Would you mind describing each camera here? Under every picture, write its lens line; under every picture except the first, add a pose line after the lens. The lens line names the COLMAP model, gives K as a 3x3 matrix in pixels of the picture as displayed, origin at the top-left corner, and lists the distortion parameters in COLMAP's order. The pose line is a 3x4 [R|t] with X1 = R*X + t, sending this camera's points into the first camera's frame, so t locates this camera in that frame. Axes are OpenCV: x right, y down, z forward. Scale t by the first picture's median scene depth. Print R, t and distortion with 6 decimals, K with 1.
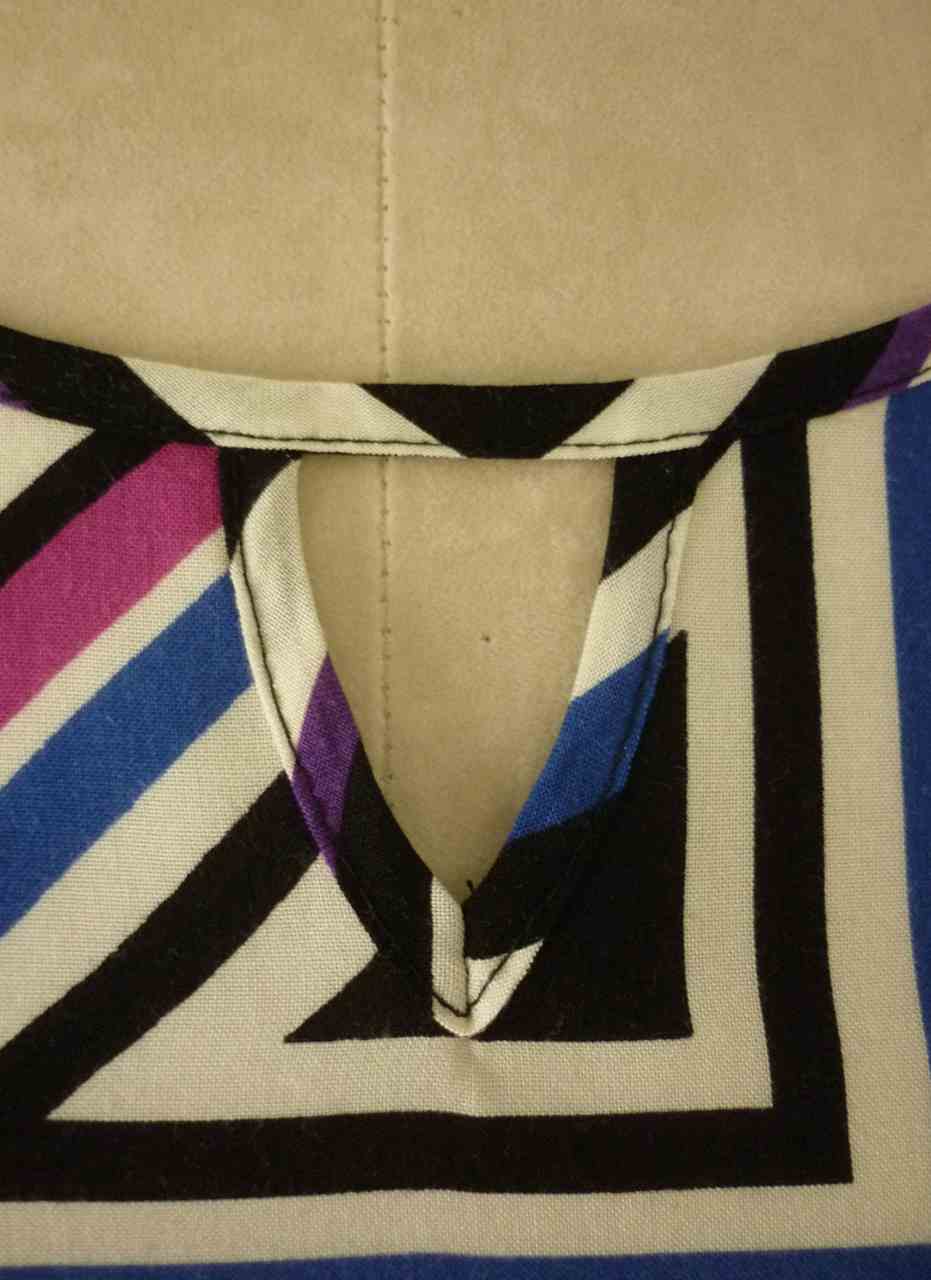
lens RADIAL K [[1394.5, 0, 464.6], [0, 1394.5, 638.5], [0, 0, 1]] dist [0.014465, 0.000000]
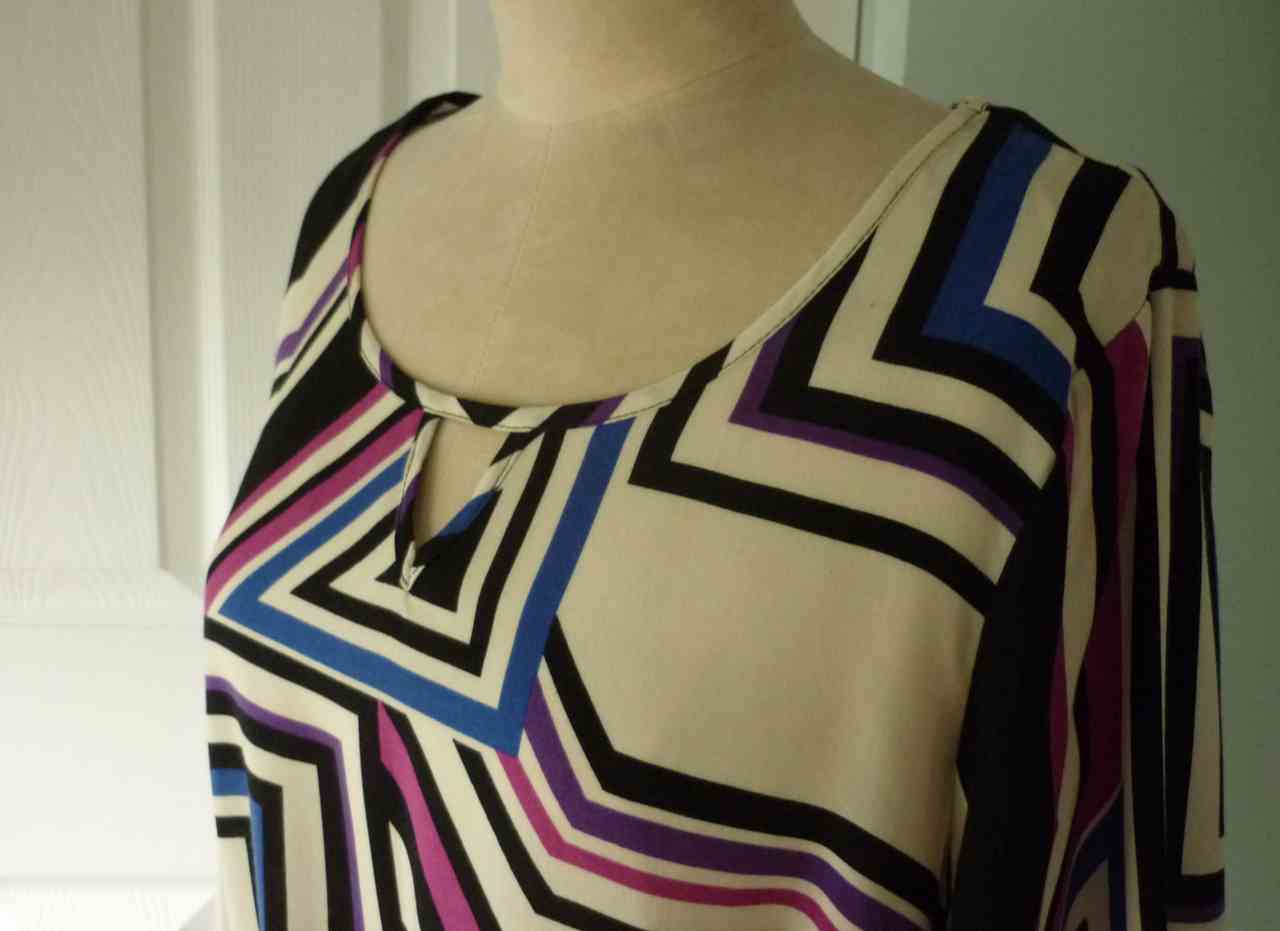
lens RADIAL K [[1394.5, 0, 637.5], [0, 1394.5, 462.8], [0, 0, 1]] dist [0.014465, 0.000000]
pose [[0.654101, 0.145614, -0.742259, 2.653116], [-0.256393, 0.965885, -0.036458, -0.026770], [0.711628, 0.214157, 0.669121, -0.844006]]
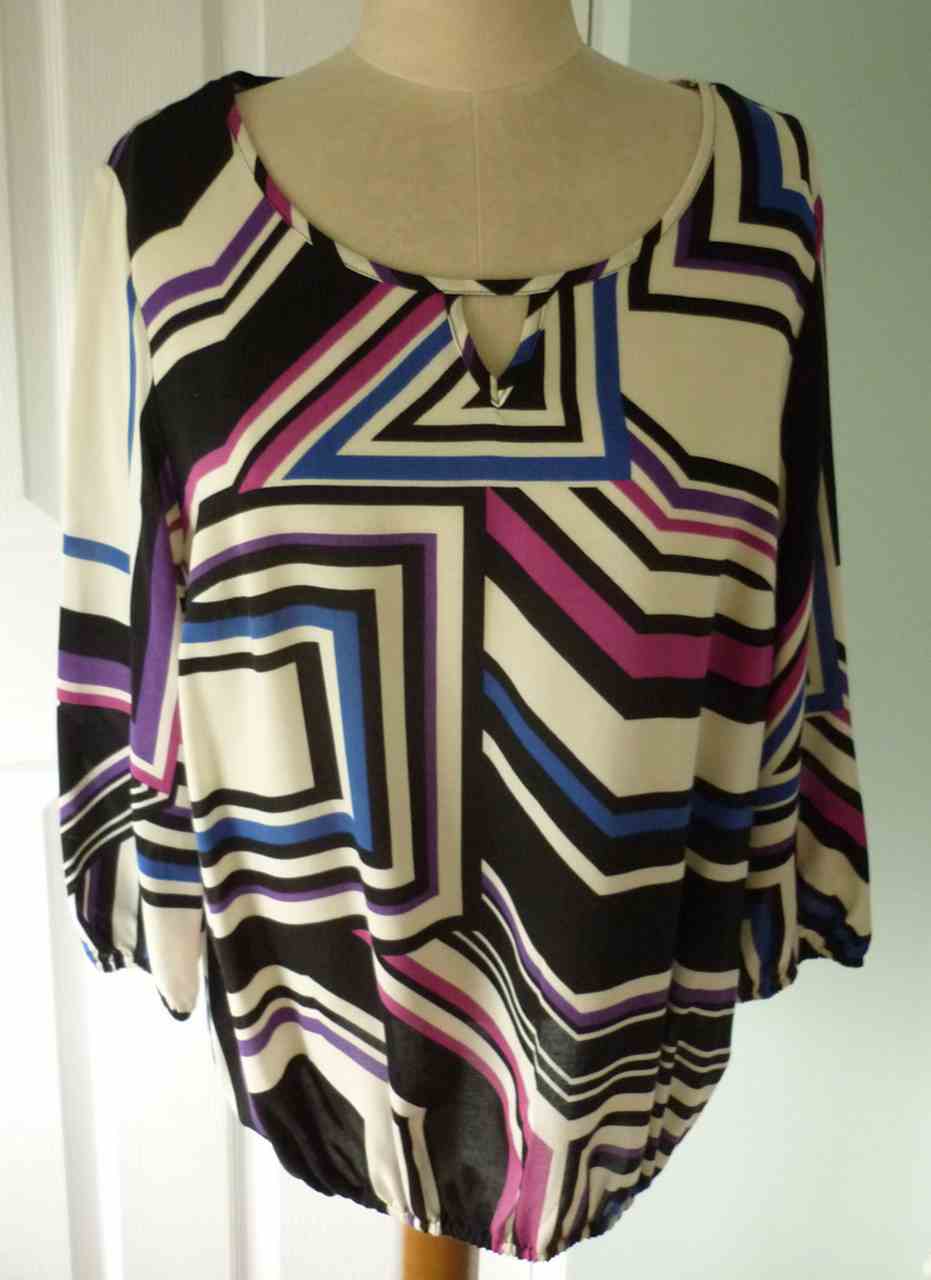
lens RADIAL K [[1394.5, 0, 458.1], [0, 1394.5, 635.1], [0, 0, 1]] dist [0.014465, 0.000000]
pose [[0.995627, -0.027926, -0.089142, 0.263770], [0.020904, 0.996674, -0.078763, 1.408129], [0.091045, 0.076555, 0.992900, -3.661685]]
